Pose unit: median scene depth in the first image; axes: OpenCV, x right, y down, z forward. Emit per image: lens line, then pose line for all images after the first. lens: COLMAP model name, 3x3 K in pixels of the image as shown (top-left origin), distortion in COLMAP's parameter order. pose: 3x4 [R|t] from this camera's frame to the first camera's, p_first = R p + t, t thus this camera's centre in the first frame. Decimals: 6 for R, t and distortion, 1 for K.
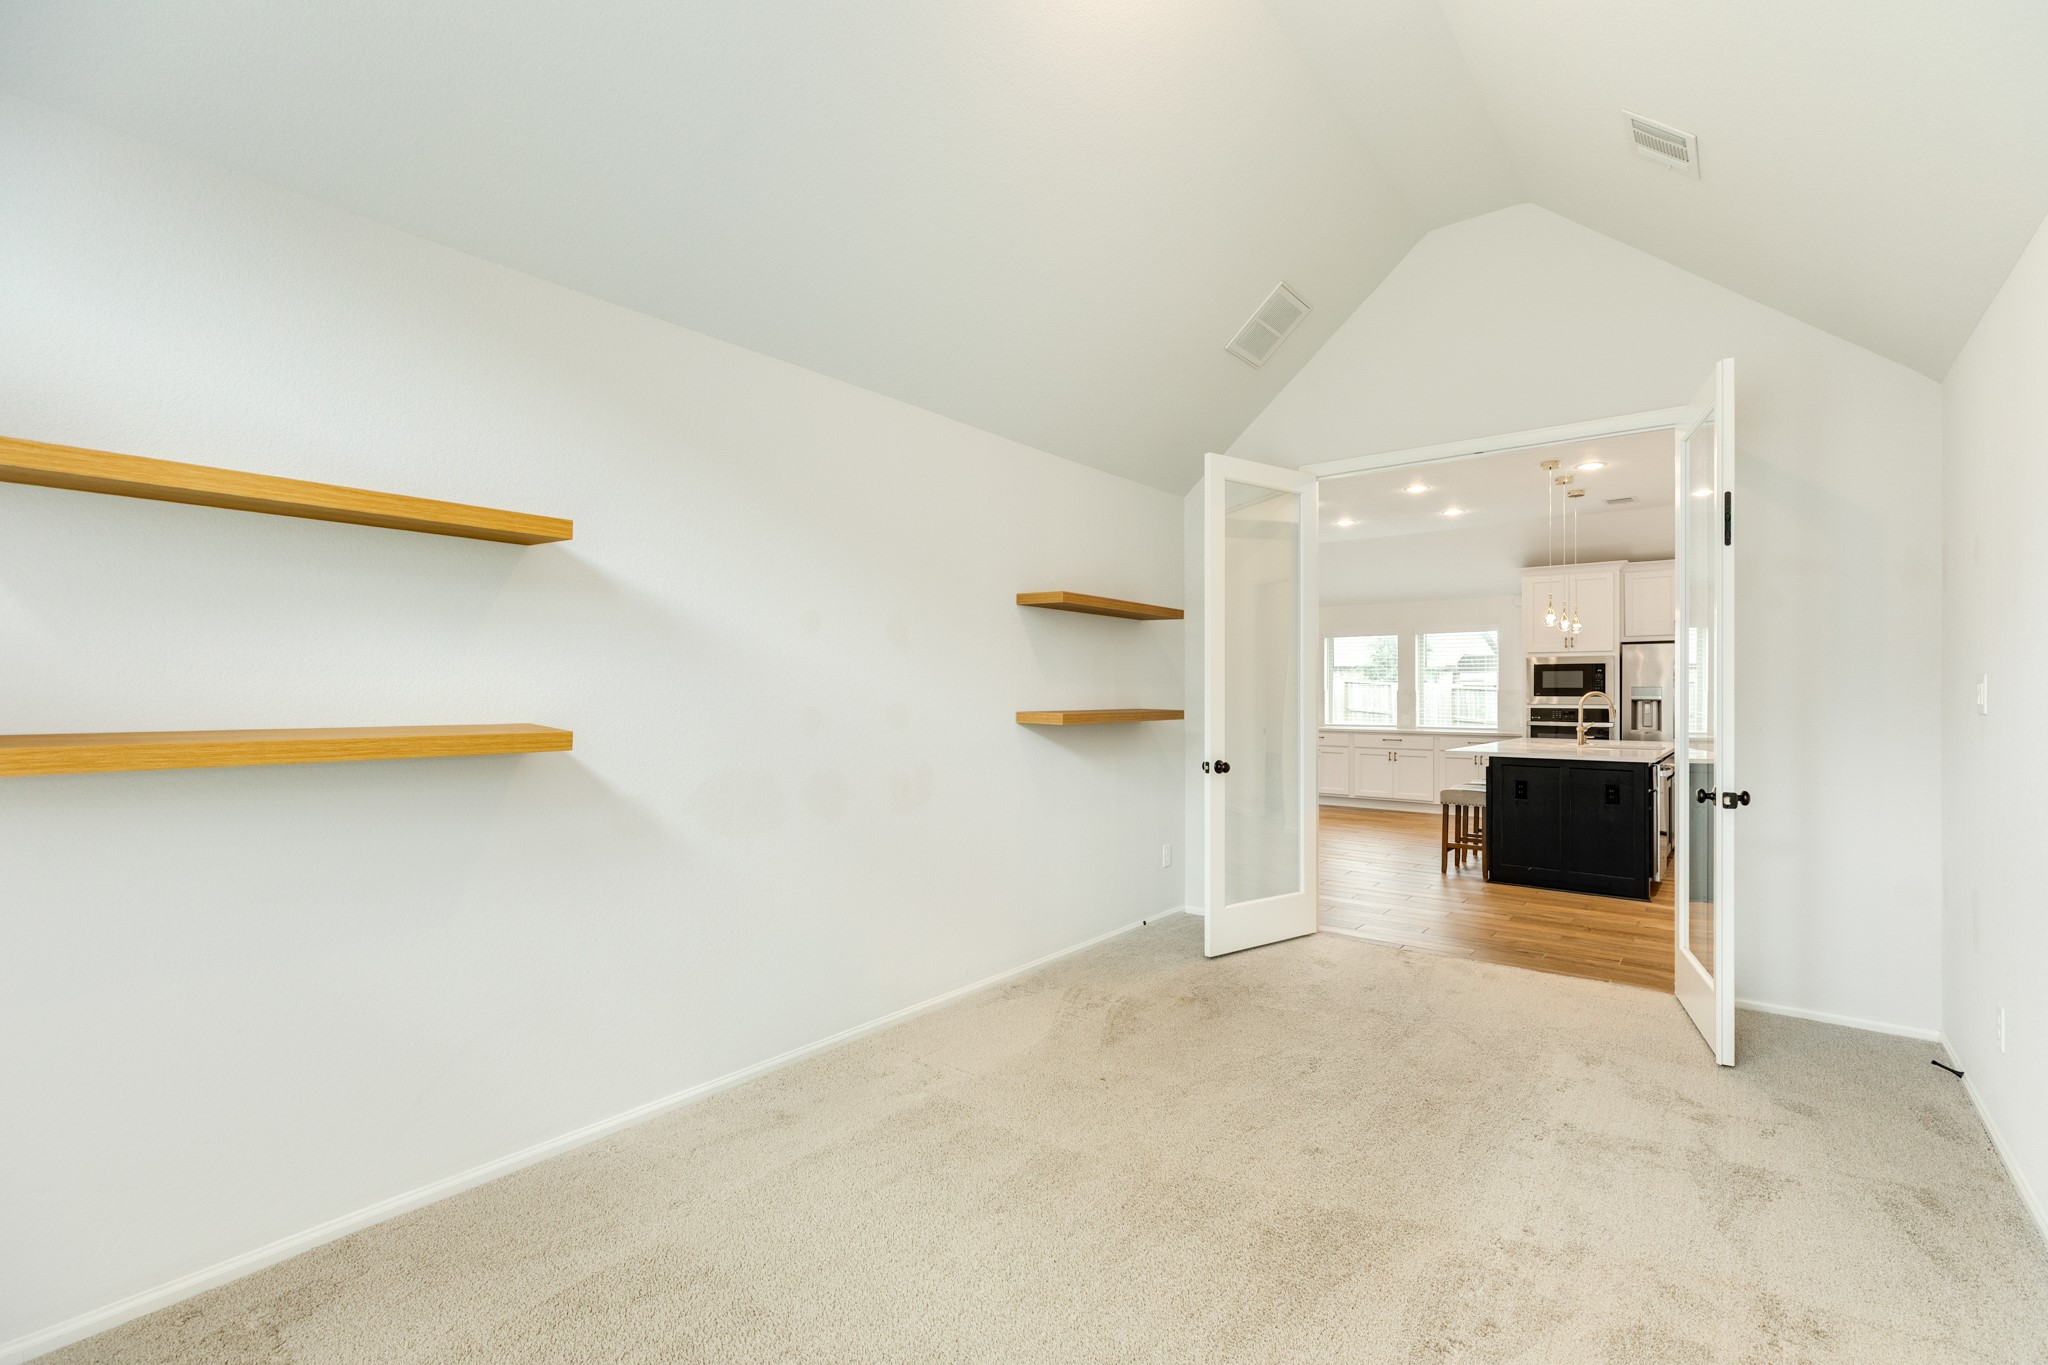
lens RADIAL K [[890.1, 0, 1021.9], [0, 890.1, 696.8], [0, 0, 1]] dist [-0.000531, -0.000026]
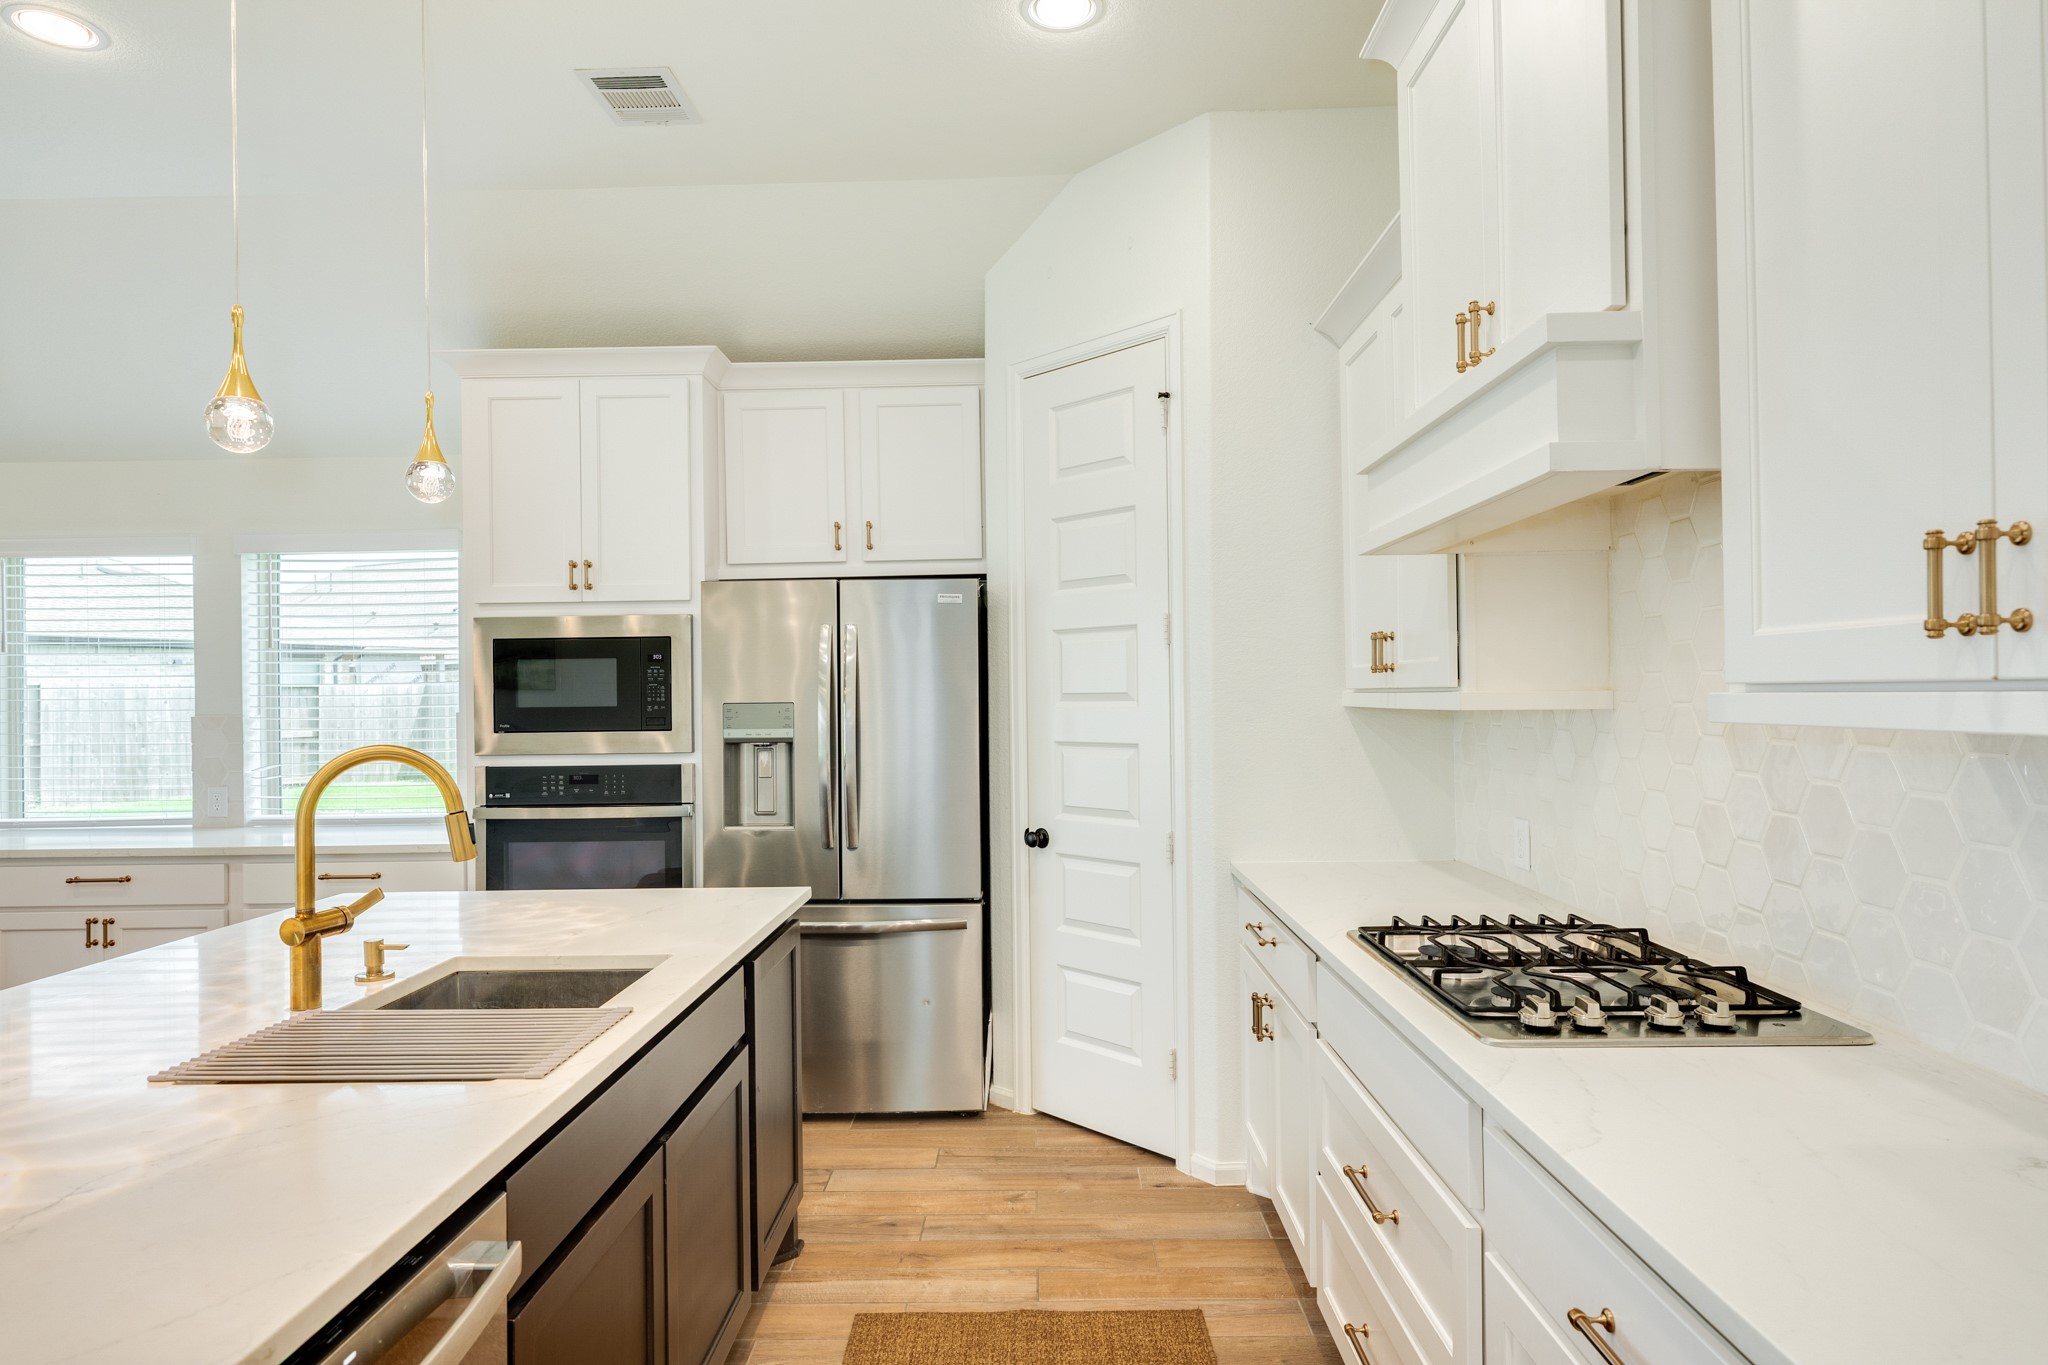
lens RADIAL K [[1216.0, 0, 1016.1], [0, 1216.0, 688.3], [0, 0, 1]] dist [0.004222, 0.002520]
pose [[0.786361, -0.007359, 0.617723, 0.449722], [0.015731, 0.999843, -0.008114, -0.010629], [-0.617567, 0.016098, 0.786354, 0.519777]]
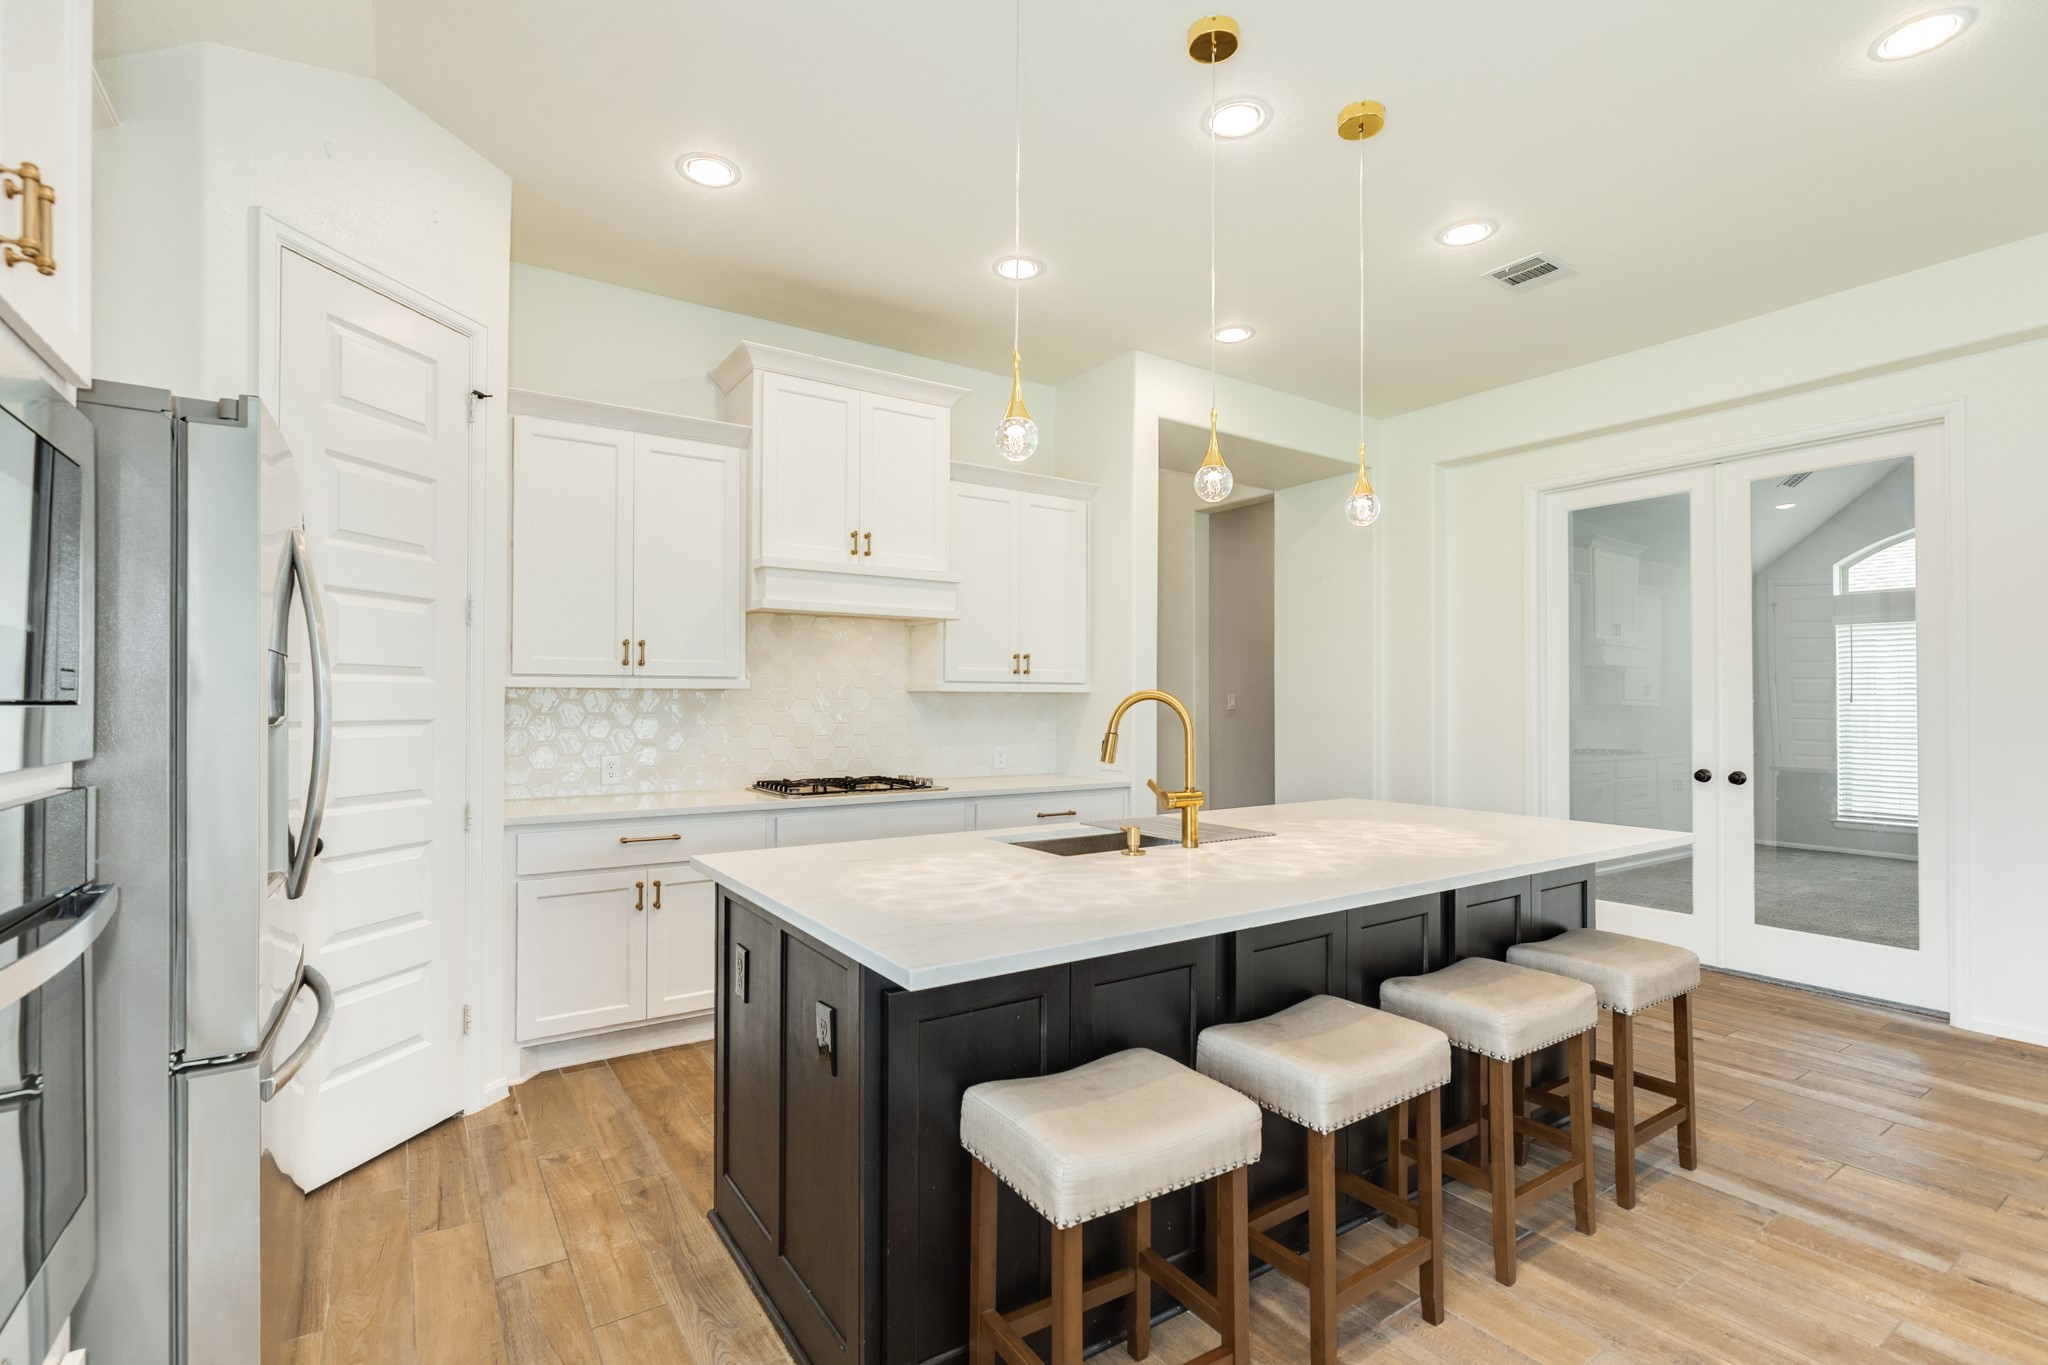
lens RADIAL K [[929.1, 0, 1026.4], [0, 929.1, 694.9], [0, 0, 1]] dist [0.007111, -0.000482]
pose [[-0.961752, -0.000666, 0.273922, 0.459078], [-0.002371, 0.999980, -0.005893, -0.001232], [-0.273912, -0.006317, -0.961734, 1.057272]]
